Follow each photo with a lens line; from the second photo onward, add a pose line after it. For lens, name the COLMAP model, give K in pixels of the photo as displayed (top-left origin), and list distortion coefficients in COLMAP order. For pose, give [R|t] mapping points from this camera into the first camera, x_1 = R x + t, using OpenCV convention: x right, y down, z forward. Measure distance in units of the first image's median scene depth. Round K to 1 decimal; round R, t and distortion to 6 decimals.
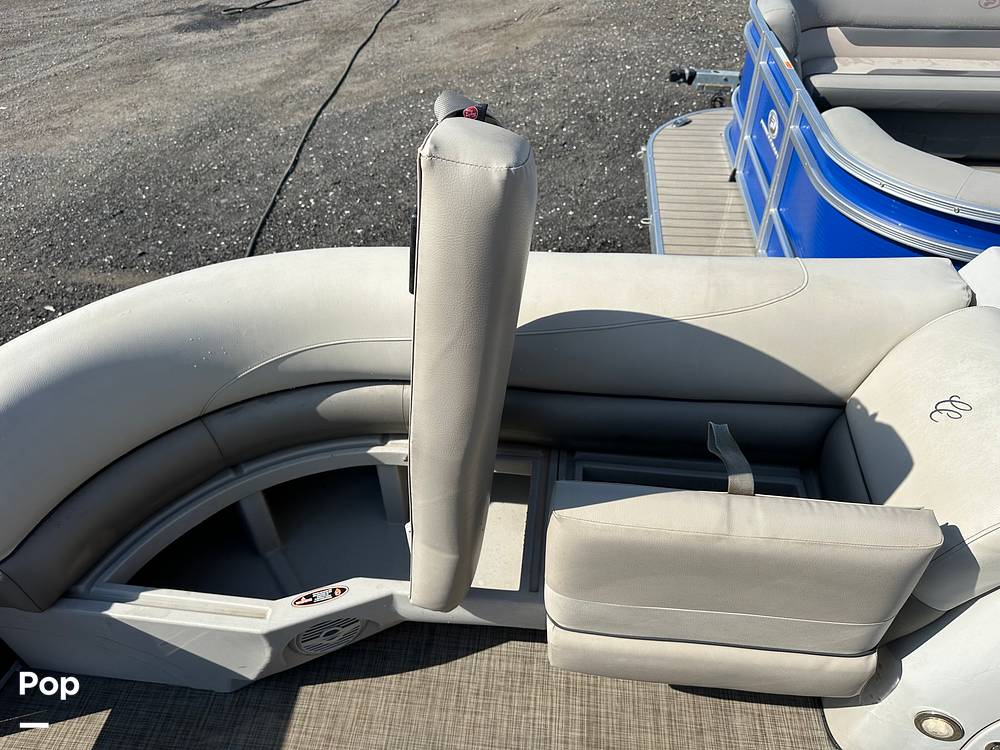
lens RADIAL K [[717.6, 0, 500.0], [0, 717.6, 375.0], [0, 0, 1]] dist [0.002660, -0.006732]
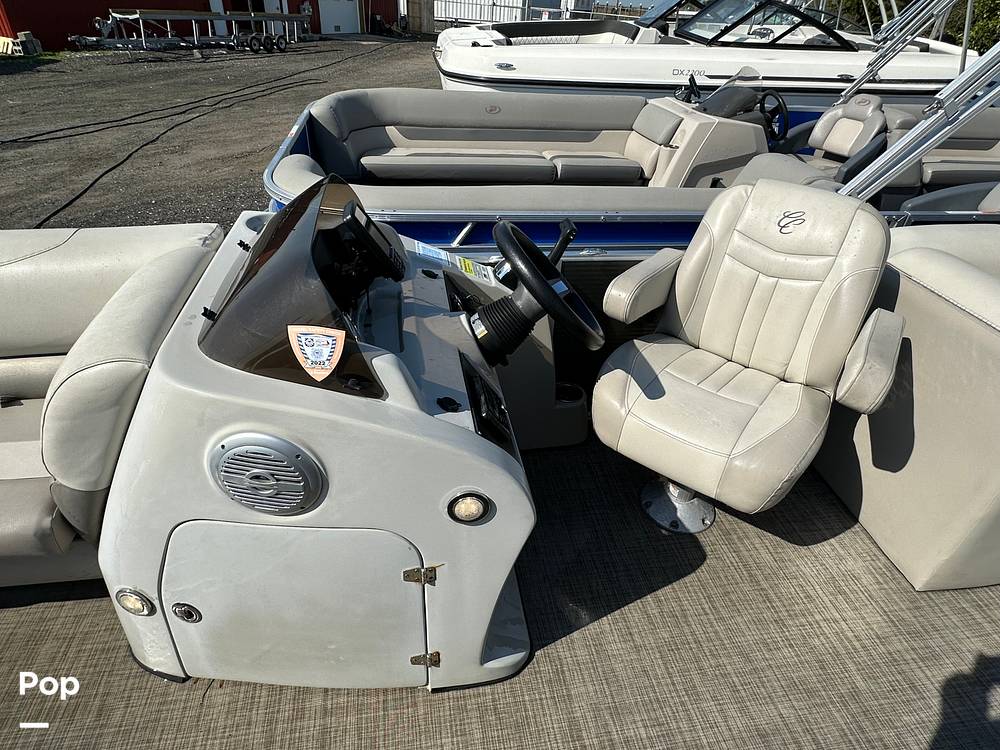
lens RADIAL K [[565.2, 0, 500.0], [0, 565.2, 375.0], [0, 0, 1]] dist [-0.004442, 0.000993]
pose [[0.960827, -0.096716, 0.259725, 0.228268], [0.125934, 0.987158, -0.098286, 0.070469], [-0.246883, 0.127145, 0.960668, -0.005311]]
